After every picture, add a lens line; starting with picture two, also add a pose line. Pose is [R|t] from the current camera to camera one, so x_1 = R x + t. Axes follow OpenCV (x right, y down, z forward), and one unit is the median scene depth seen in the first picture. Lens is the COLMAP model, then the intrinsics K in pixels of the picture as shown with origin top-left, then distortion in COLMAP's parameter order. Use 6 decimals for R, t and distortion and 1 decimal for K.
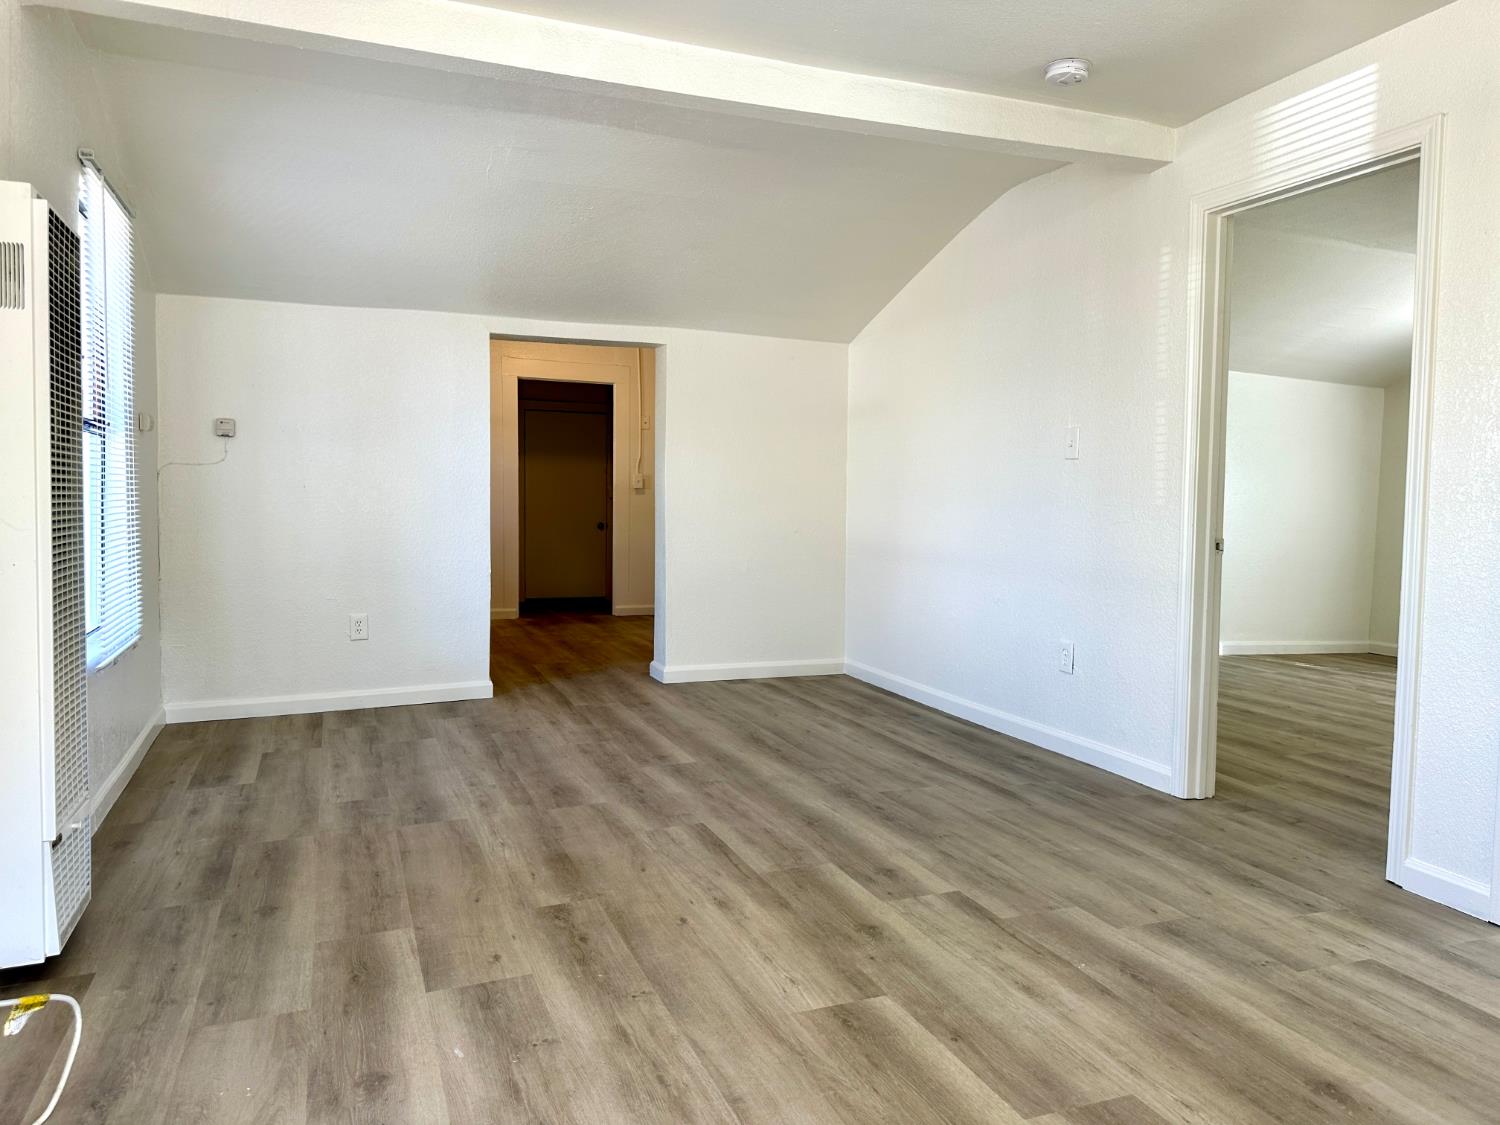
lens RADIAL K [[1060.7, 0, 758.4], [0, 1060.7, 553.7], [0, 0, 1]] dist [0.034208, -0.034994]
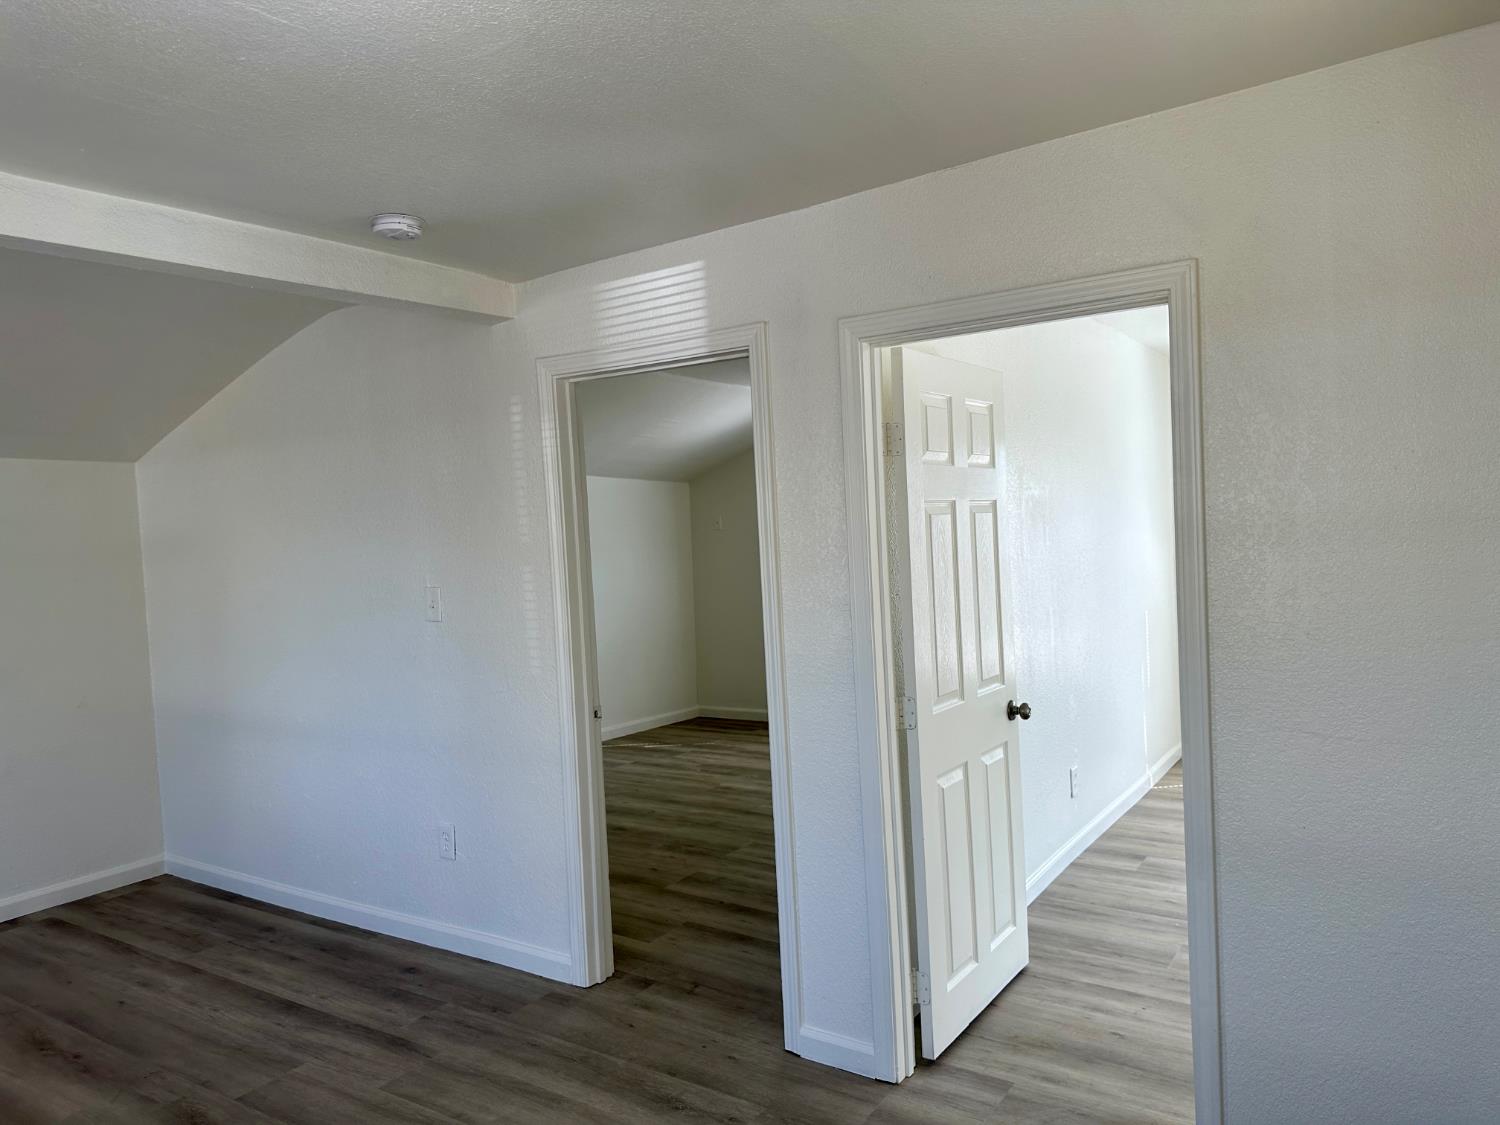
lens RADIAL K [[1060.7, 0, 746.3], [0, 1060.7, 557.9], [0, 0, 1]] dist [0.034208, -0.034994]
pose [[0.824696, -0.071112, 0.561088, 0.010189], [0.092737, 0.995639, -0.010119, -0.124046], [-0.557922, 0.060379, 0.827694, 0.108915]]
